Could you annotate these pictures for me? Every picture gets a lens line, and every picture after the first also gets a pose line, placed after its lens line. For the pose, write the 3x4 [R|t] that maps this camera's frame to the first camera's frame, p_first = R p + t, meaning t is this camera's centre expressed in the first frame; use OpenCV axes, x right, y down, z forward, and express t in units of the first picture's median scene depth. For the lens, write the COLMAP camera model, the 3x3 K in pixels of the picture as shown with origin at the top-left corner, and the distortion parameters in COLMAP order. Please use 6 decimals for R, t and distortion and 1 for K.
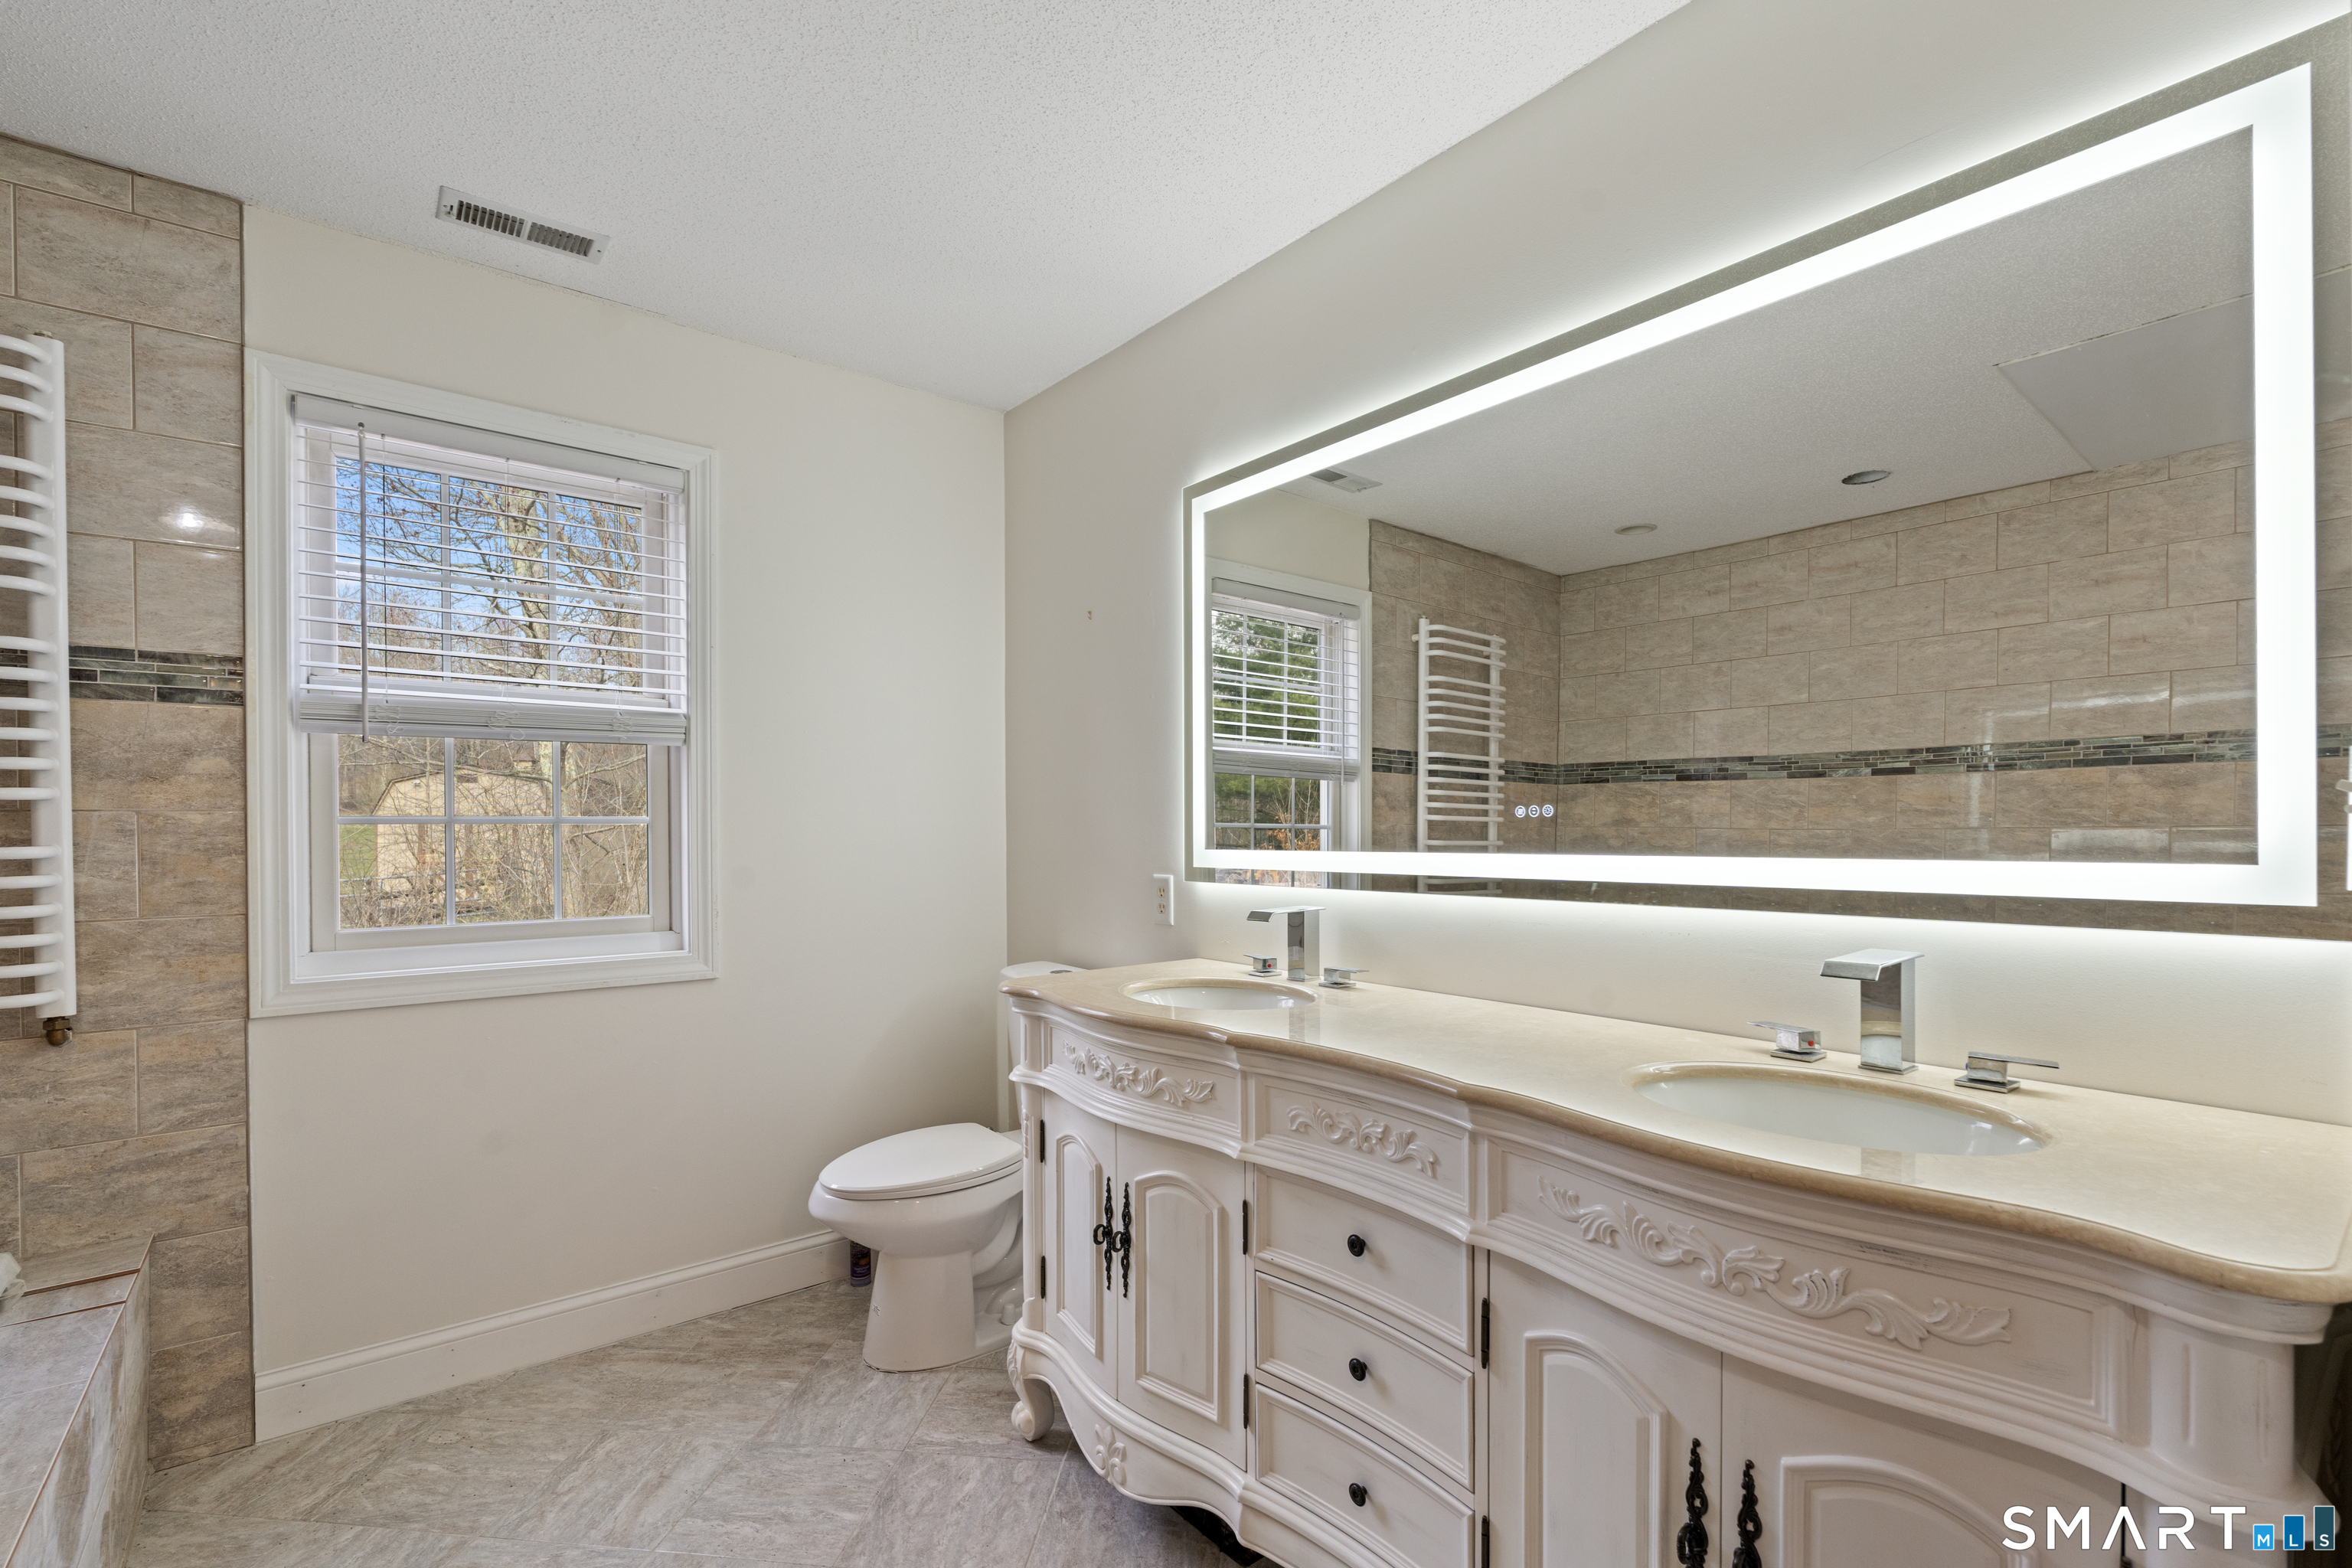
lens RADIAL K [[1040.1, 0, 1183.9], [0, 1040.1, 838.5], [0, 0, 1]] dist [-0.003842, -0.000658]
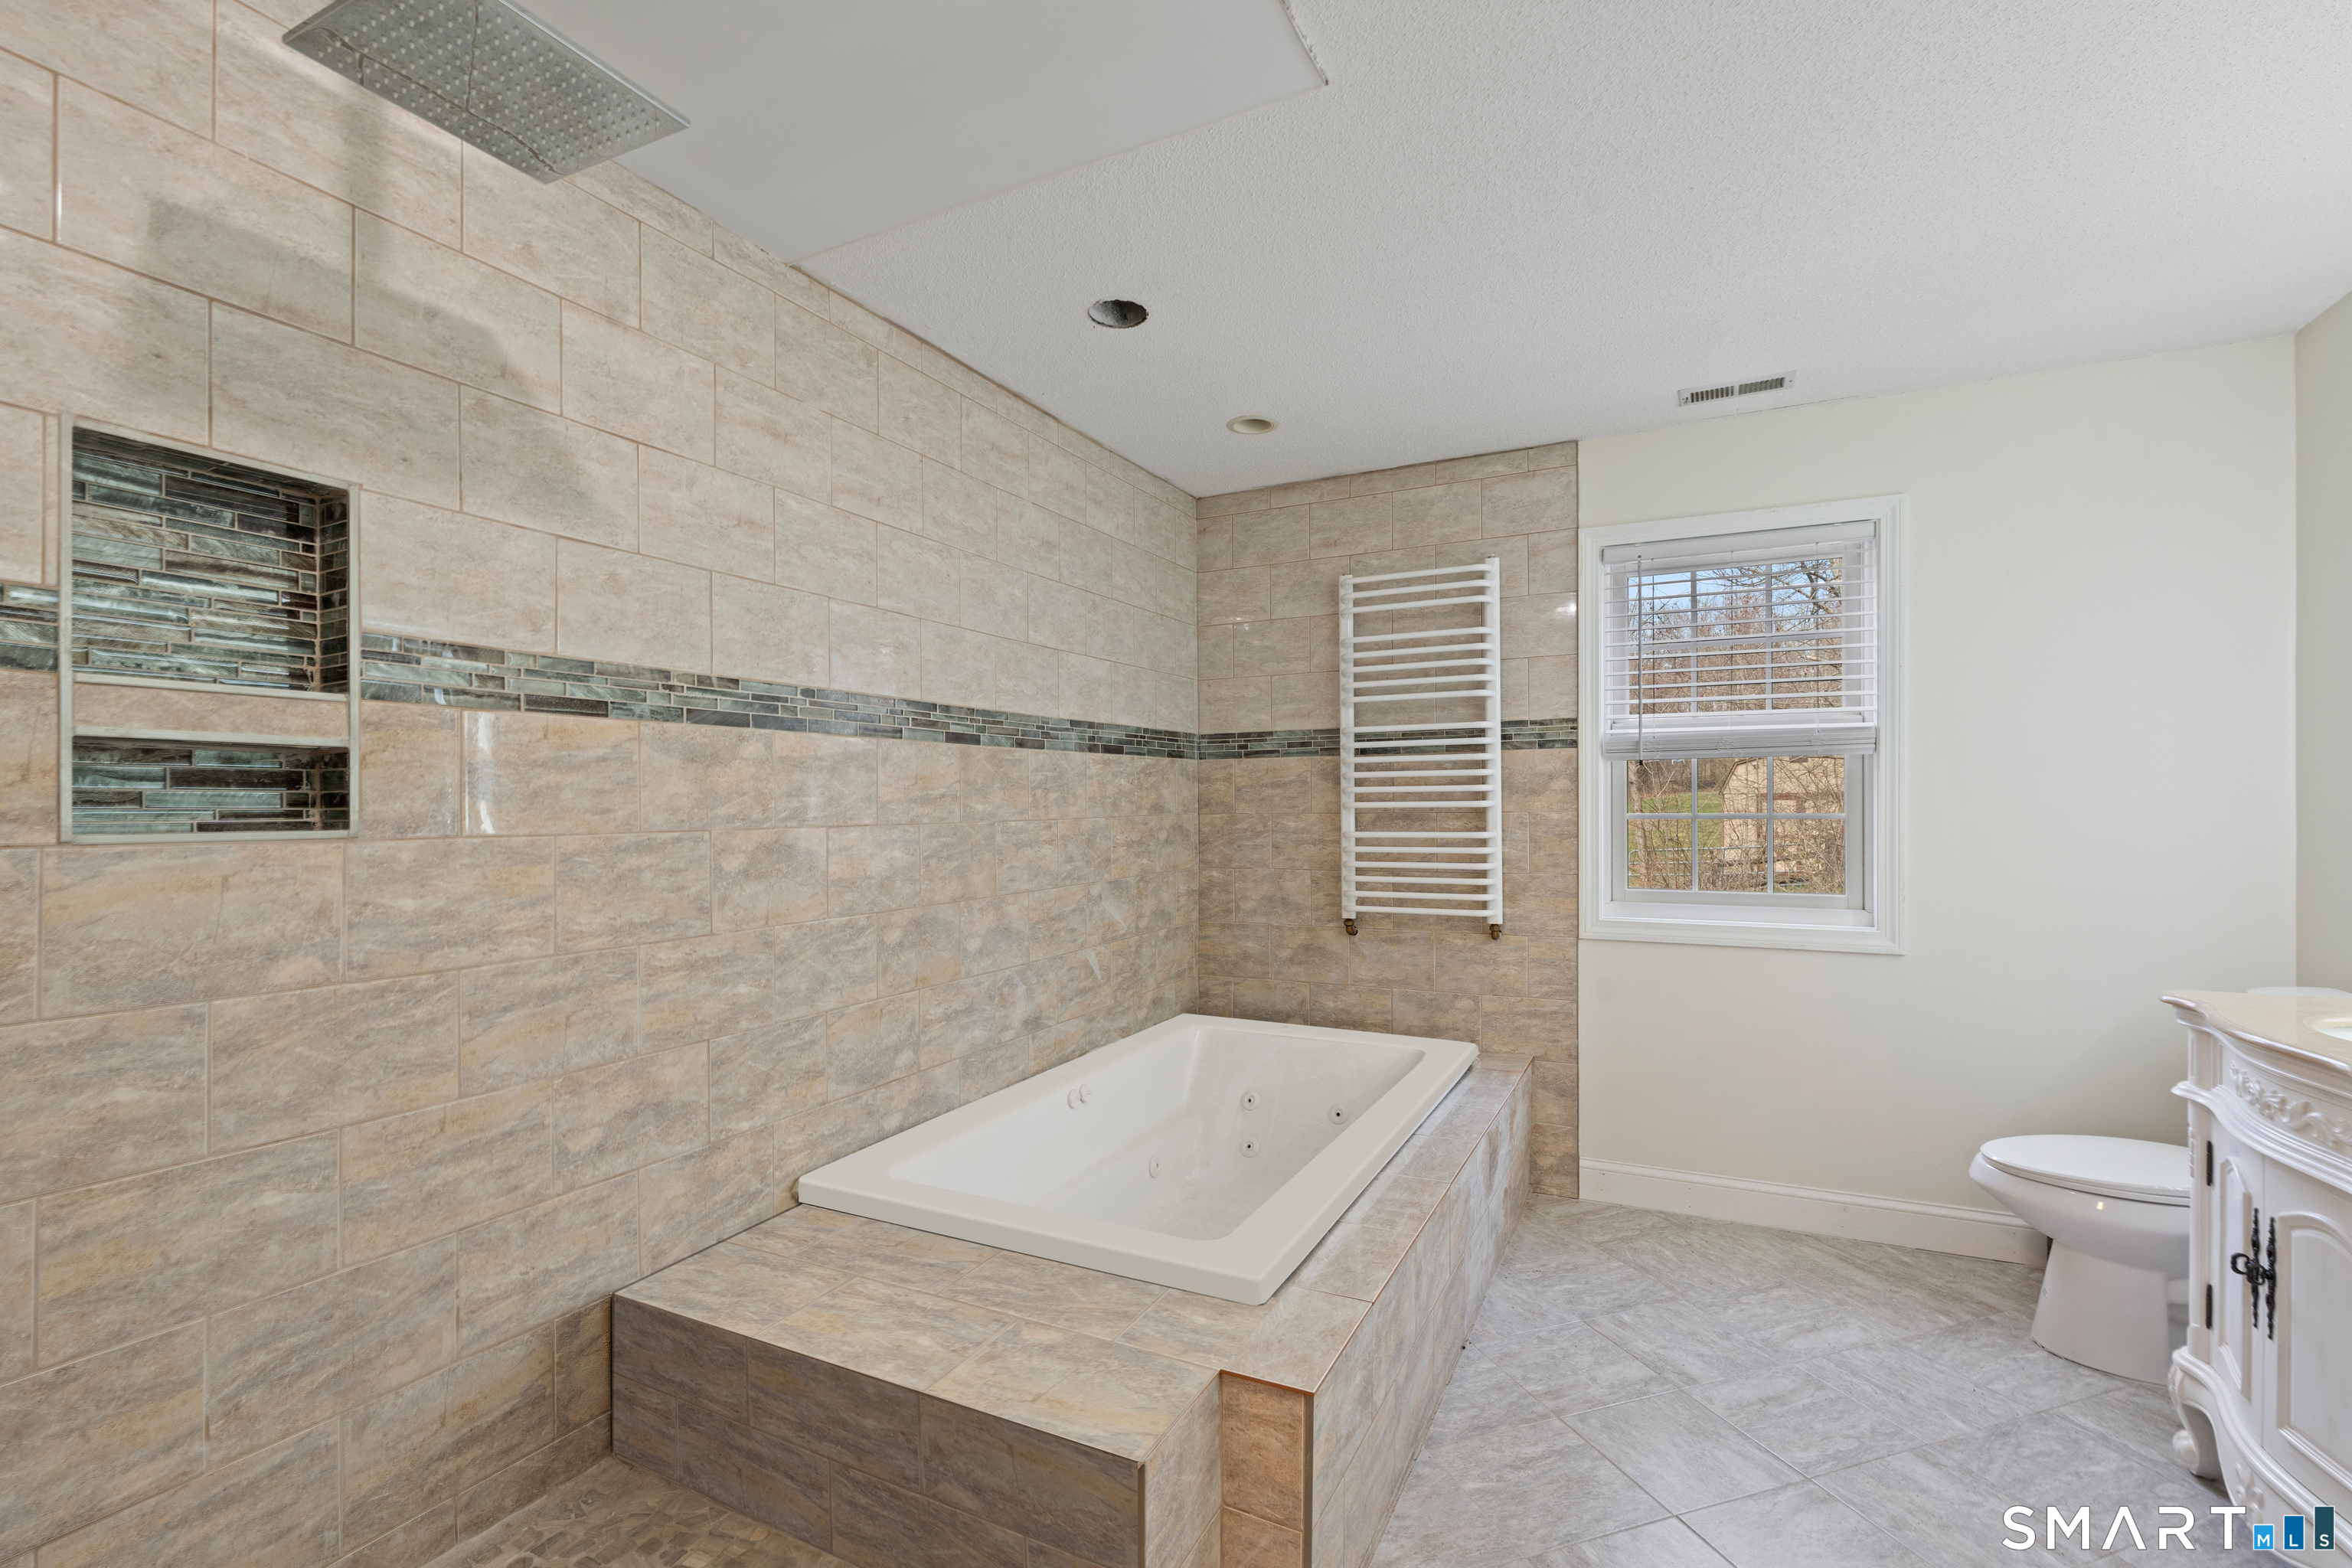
lens RADIAL K [[1029.7, 0, 1185.9], [0, 1029.7, 809.8], [0, 0, 1]] dist [0.001344, 0.000220]
pose [[0.409123, 0.002557, -0.912476, 0.341234], [-0.005037, 0.999987, 0.000544, -0.028378], [0.912465, 0.004374, 0.409131, -0.242150]]
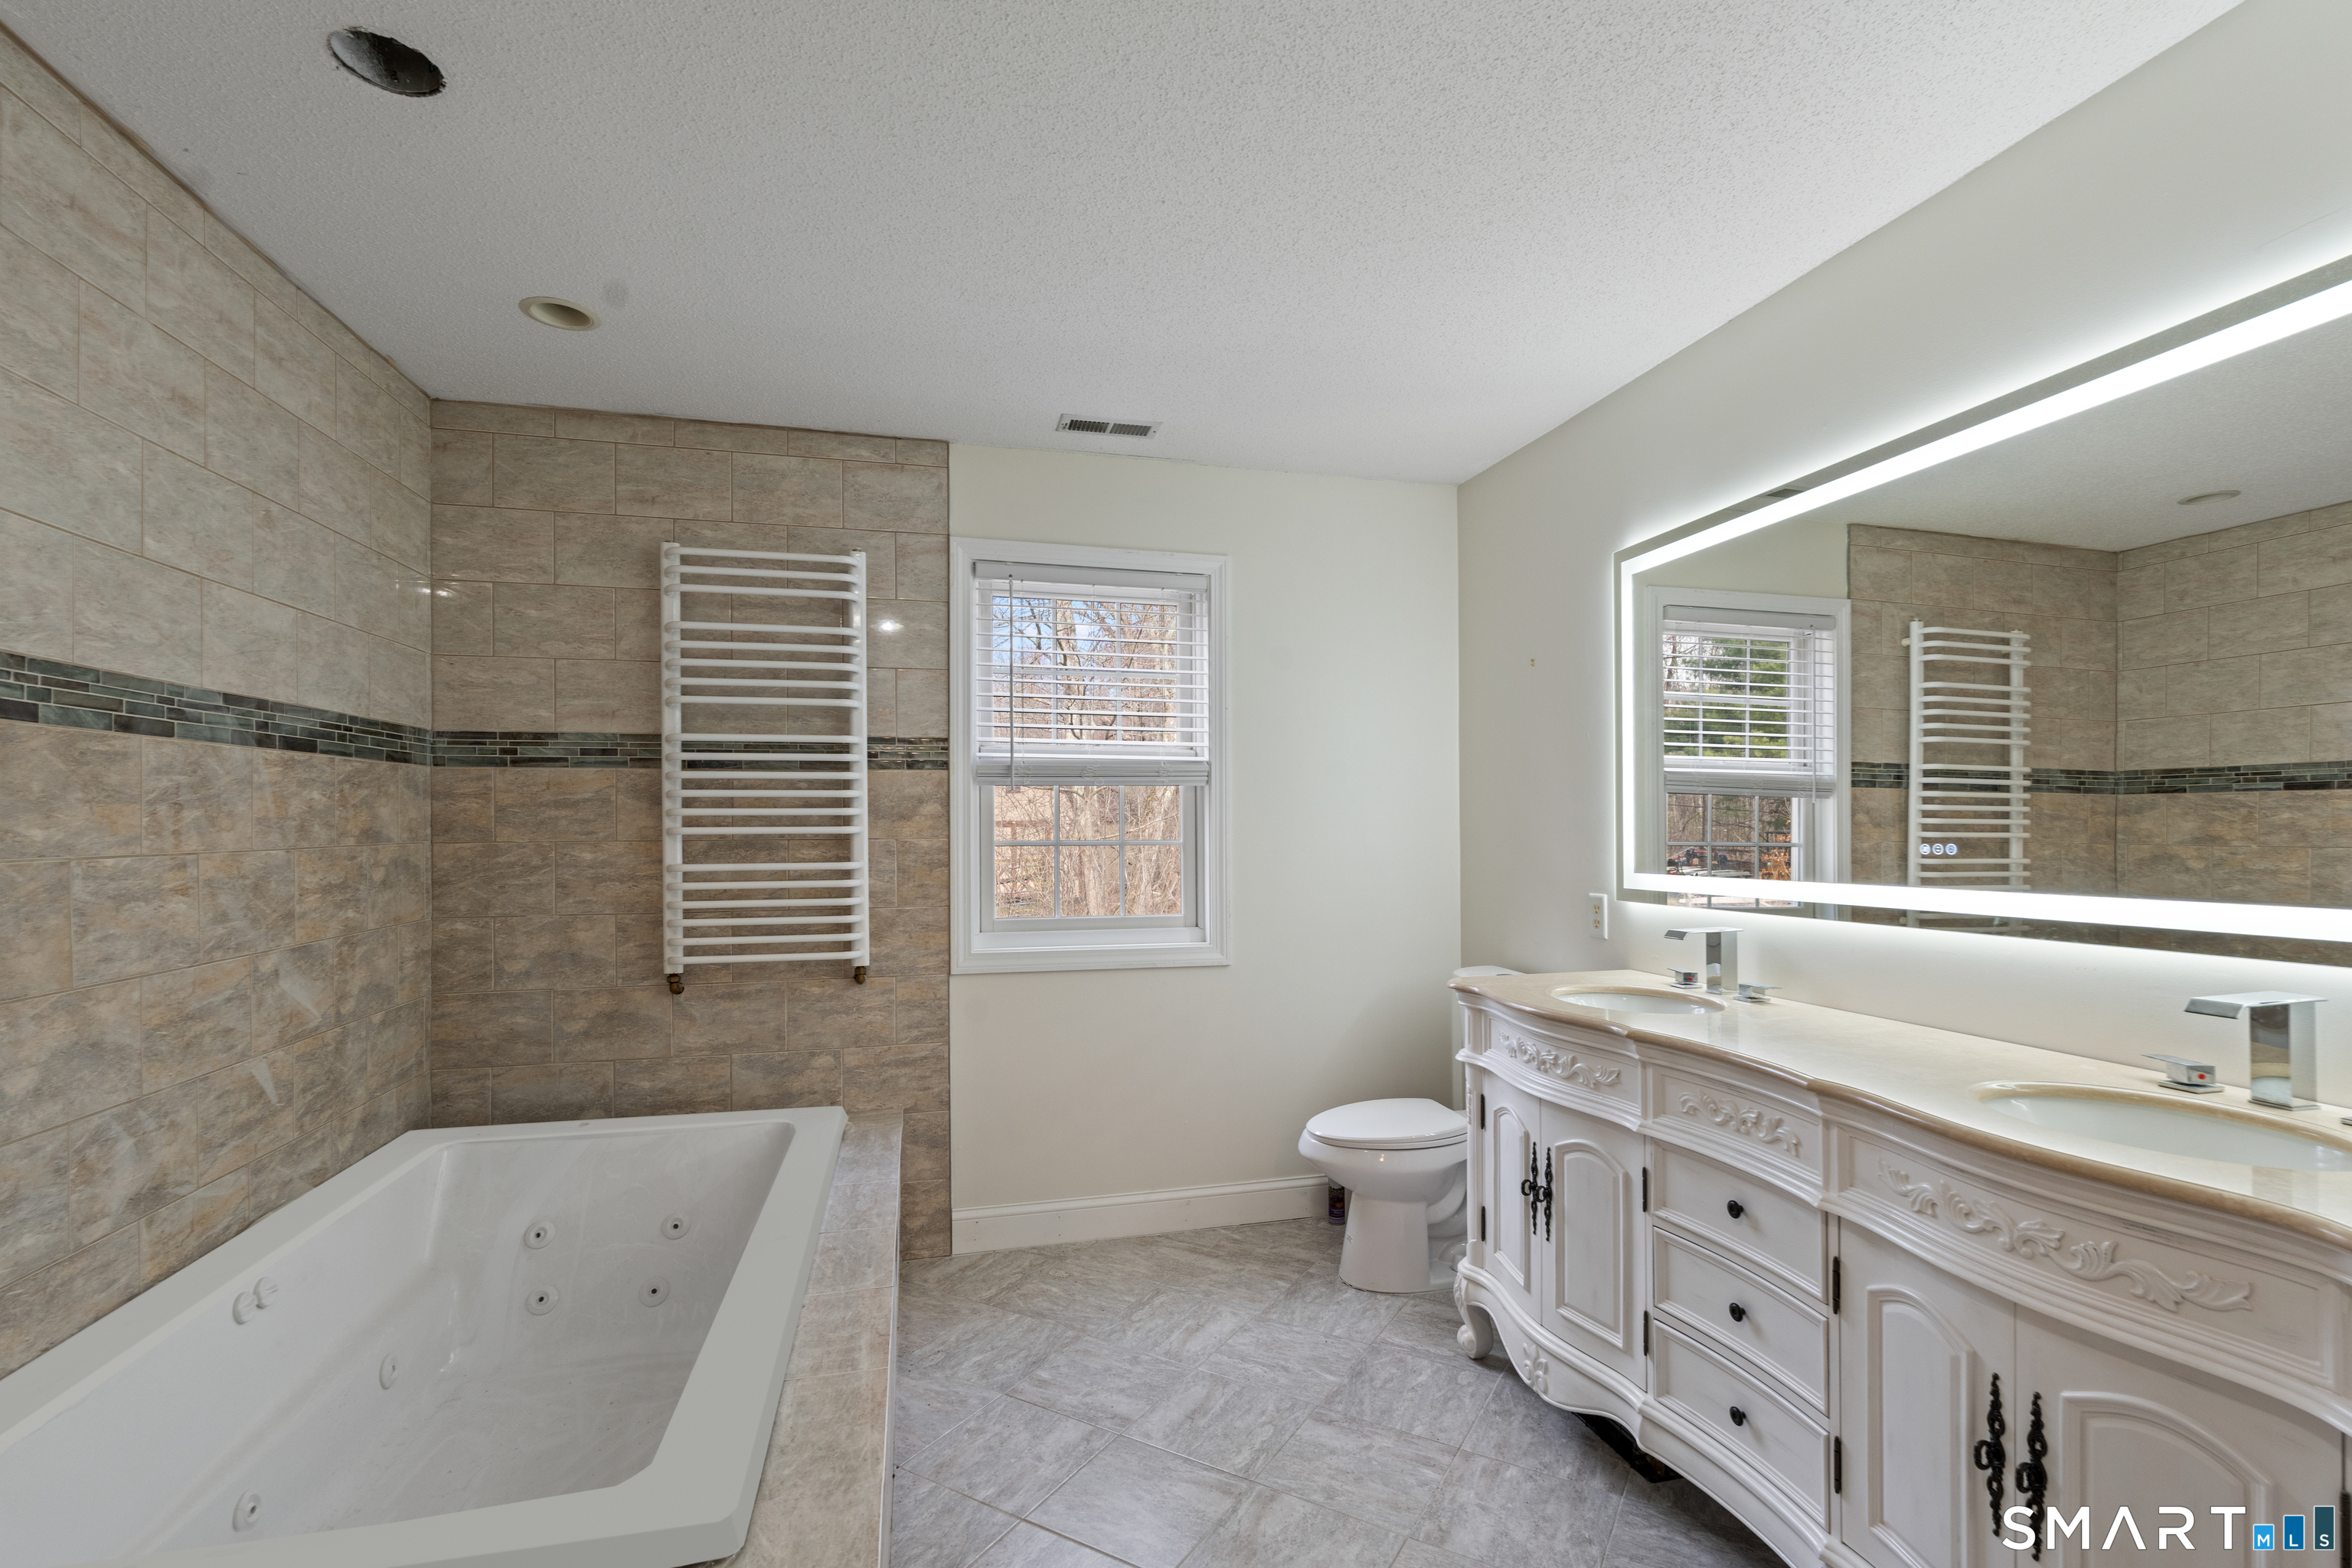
lens RADIAL K [[1063.5, 0, 1183.7], [0, 1063.5, 823.5], [0, 0, 1]] dist [-0.002646, 0.000559]
pose [[0.905070, -0.003122, -0.425252, 0.078162], [-0.003075, 0.999899, -0.013886, -0.028987], [0.425252, 0.013875, 0.904968, -0.284290]]
